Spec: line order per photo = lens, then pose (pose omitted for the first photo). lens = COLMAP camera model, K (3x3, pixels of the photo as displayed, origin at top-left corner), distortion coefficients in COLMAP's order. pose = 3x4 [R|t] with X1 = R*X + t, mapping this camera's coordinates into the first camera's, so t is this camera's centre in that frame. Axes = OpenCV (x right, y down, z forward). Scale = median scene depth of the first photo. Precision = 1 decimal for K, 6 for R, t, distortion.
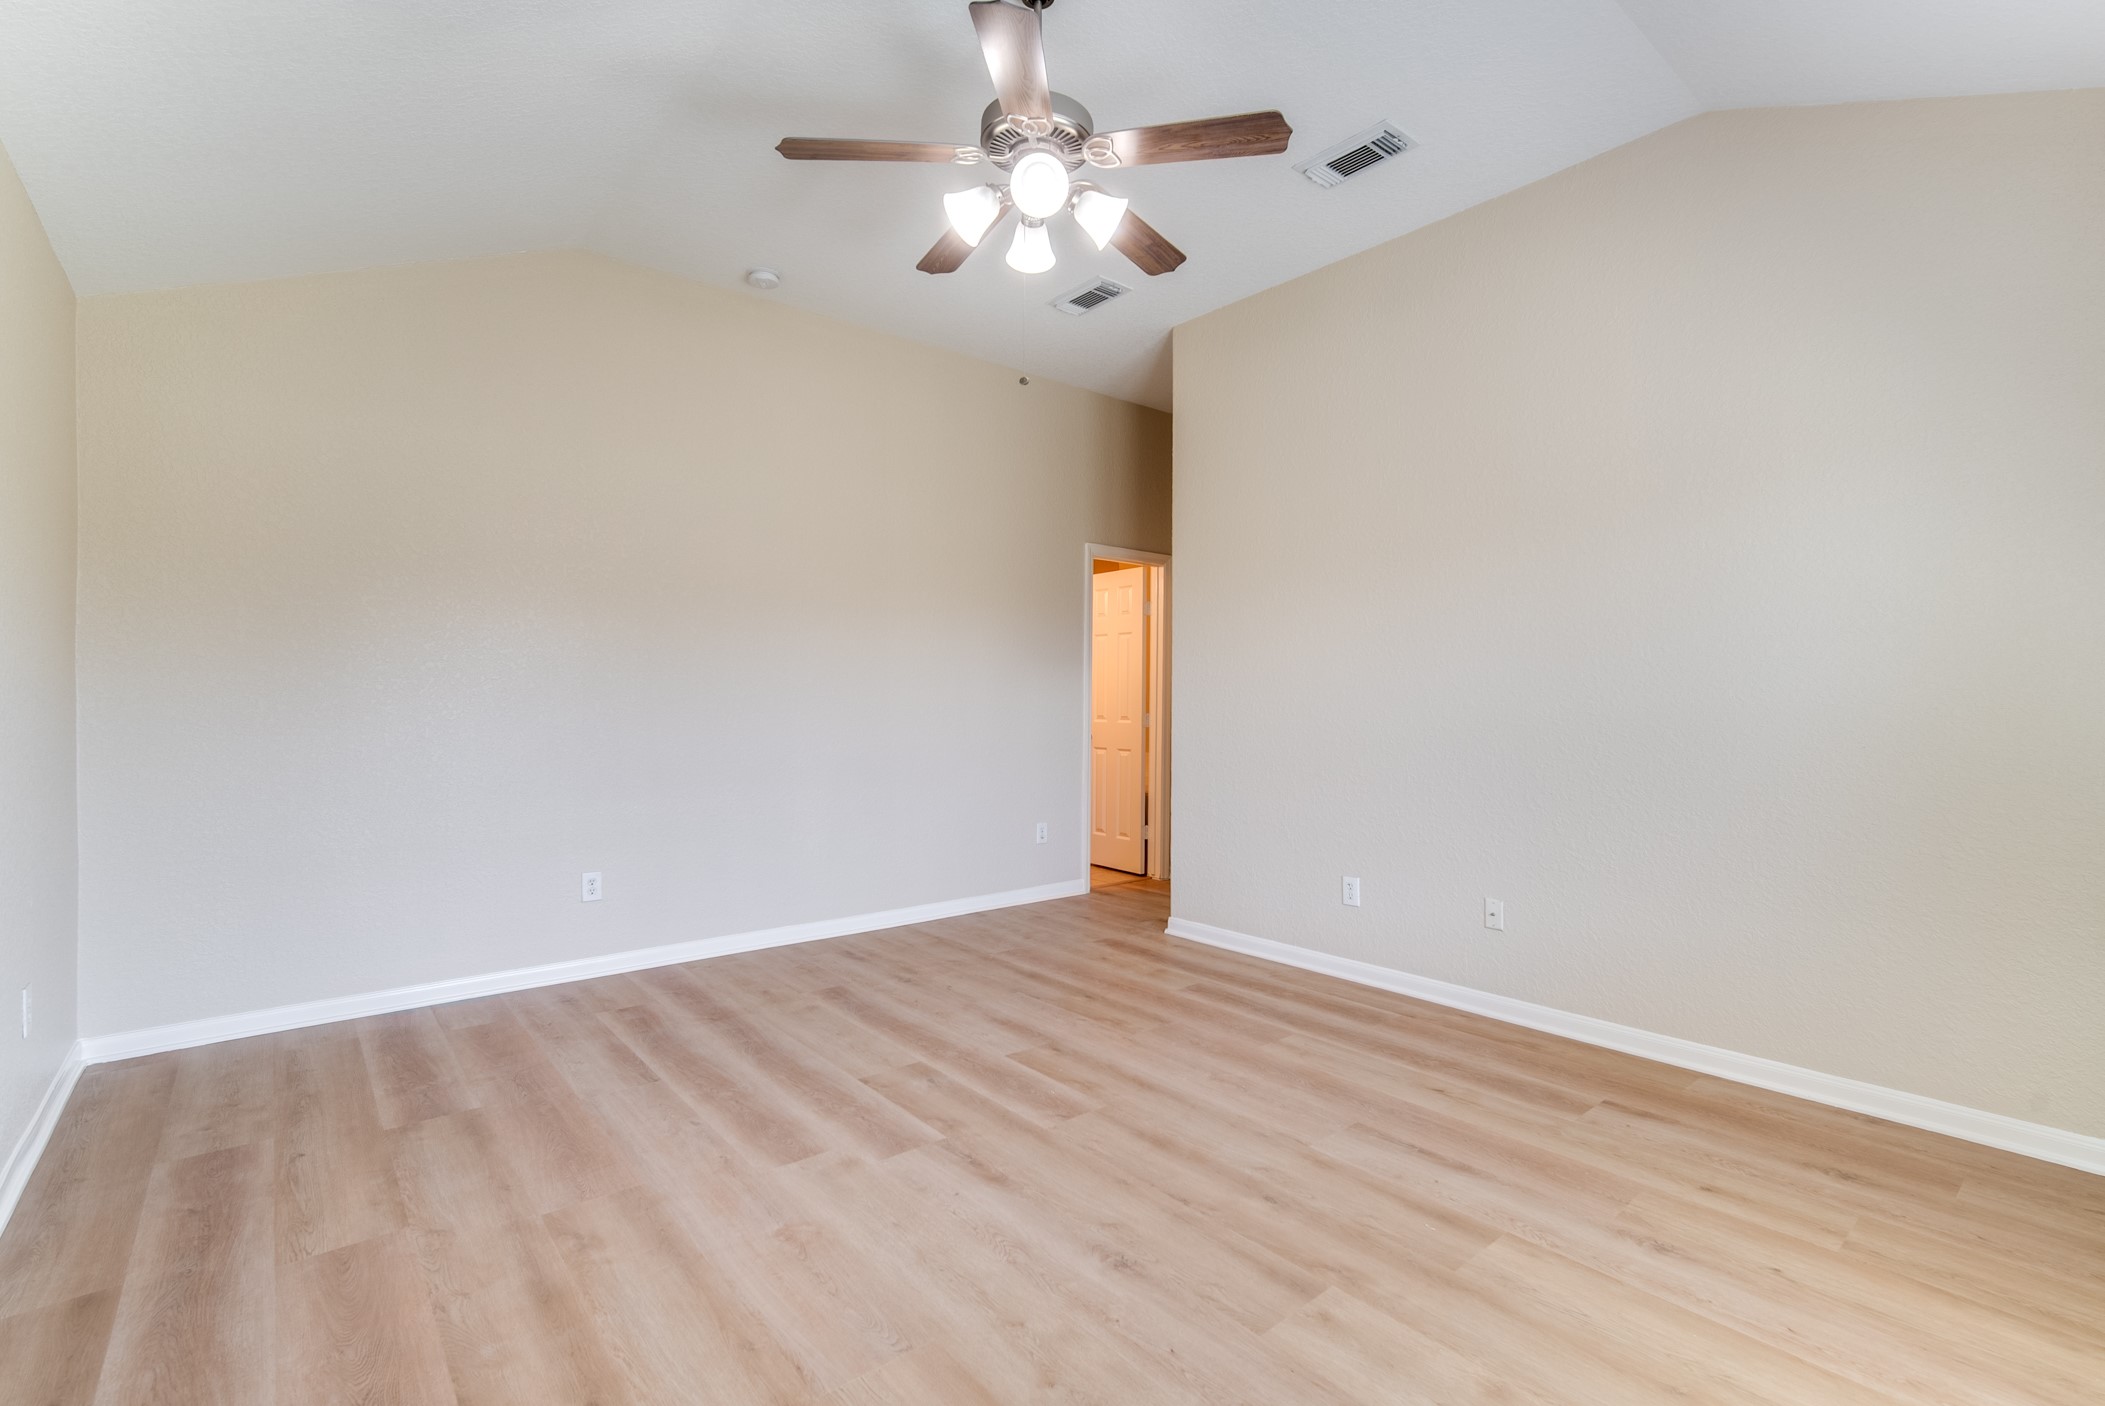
lens RADIAL K [[942.0, 0, 1061.2], [0, 942.0, 694.3], [0, 0, 1]] dist [-0.009298, 0.002494]
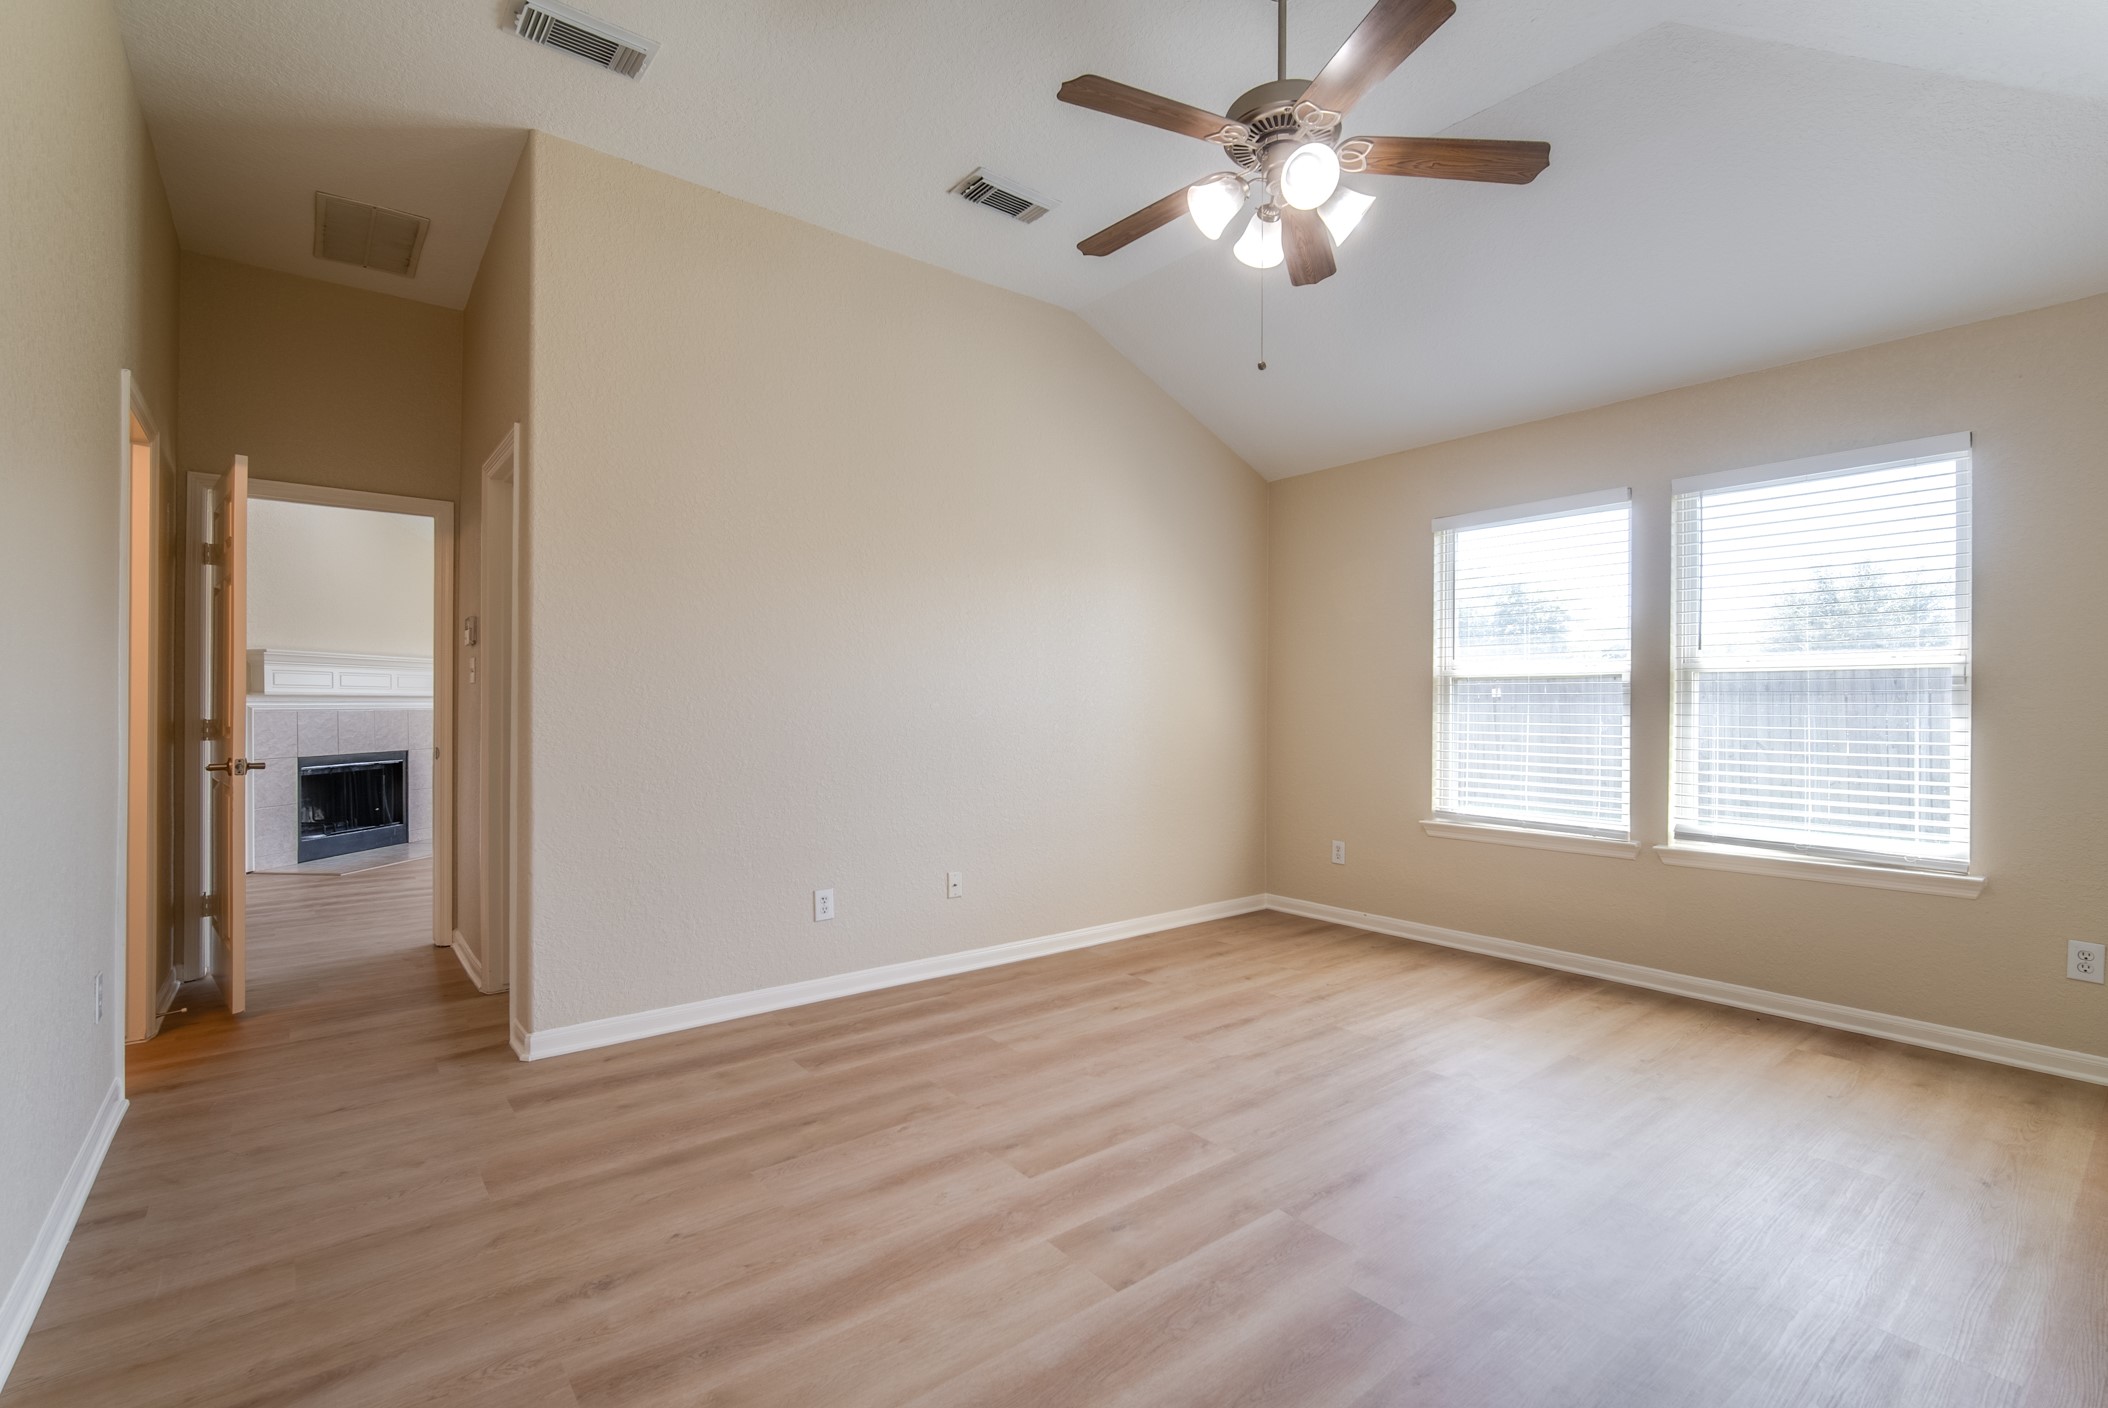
lens RADIAL K [[943.3, 0, 1058.5], [0, 943.3, 718.2], [0, 0, 1]] dist [-0.009298, 0.002494]
pose [[0.026809, -0.017264, 0.999491, -0.882326], [-0.010156, 0.999795, 0.017542, 0.007577], [-0.999589, -0.010621, 0.026628, 1.063316]]
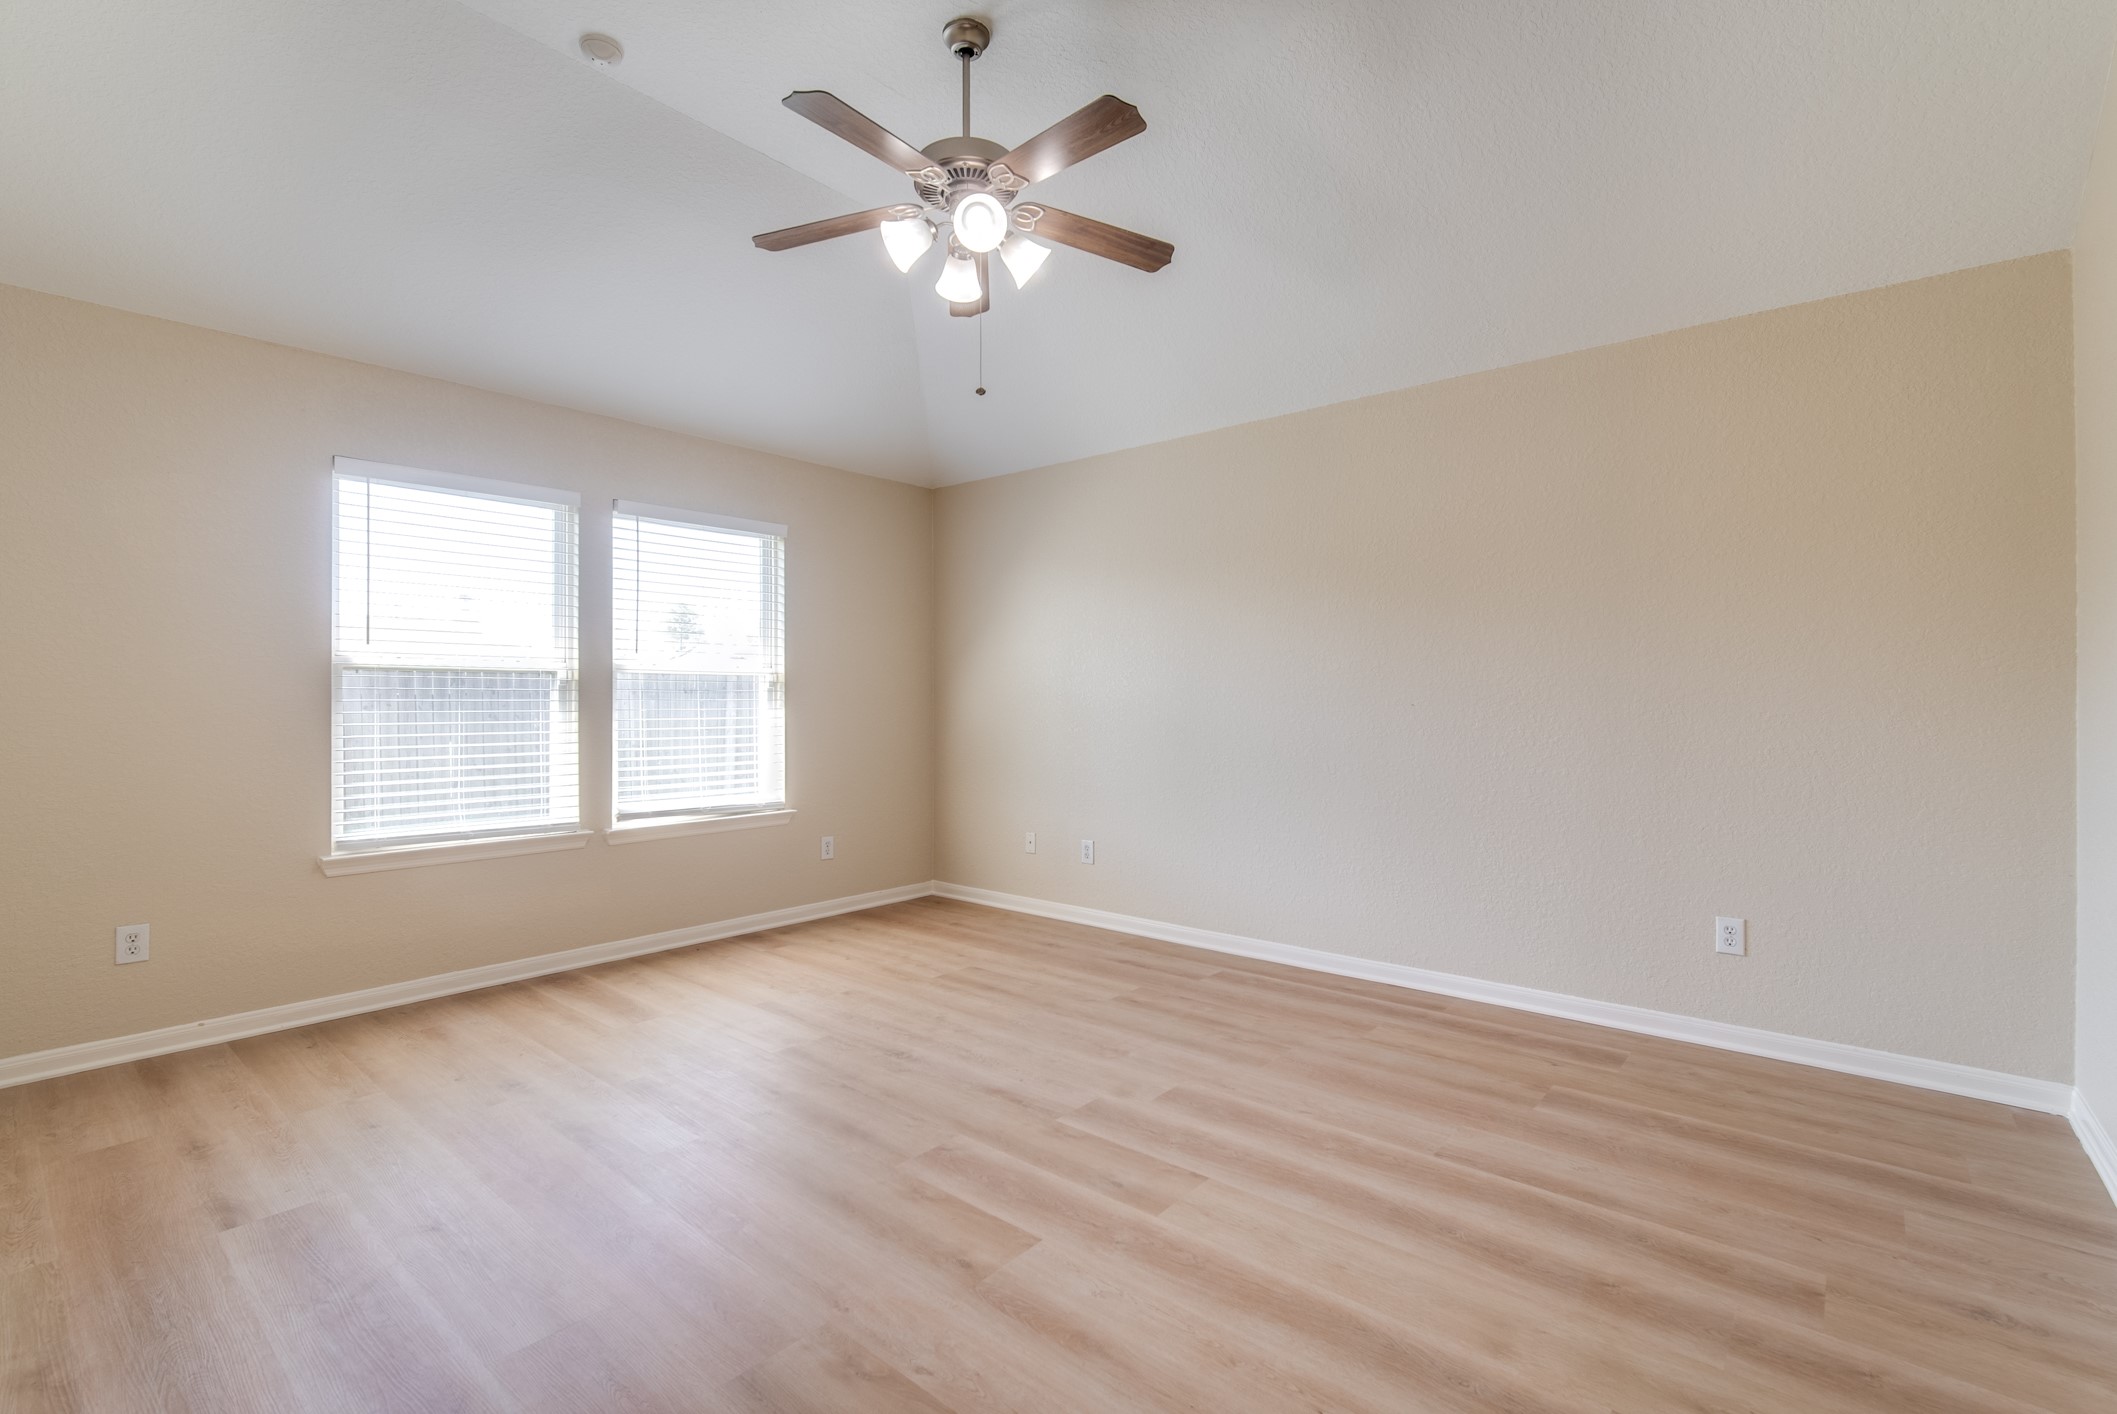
lens RADIAL K [[947.3, 0, 1053.3], [0, 947.3, 699.1], [0, 0, 1]] dist [-0.009298, 0.002494]
pose [[-0.987771, -0.002503, -0.155891, 0.039997], [-0.000904, 0.999946, -0.010326, 0.014848], [0.155909, -0.010059, -0.987720, 1.832331]]
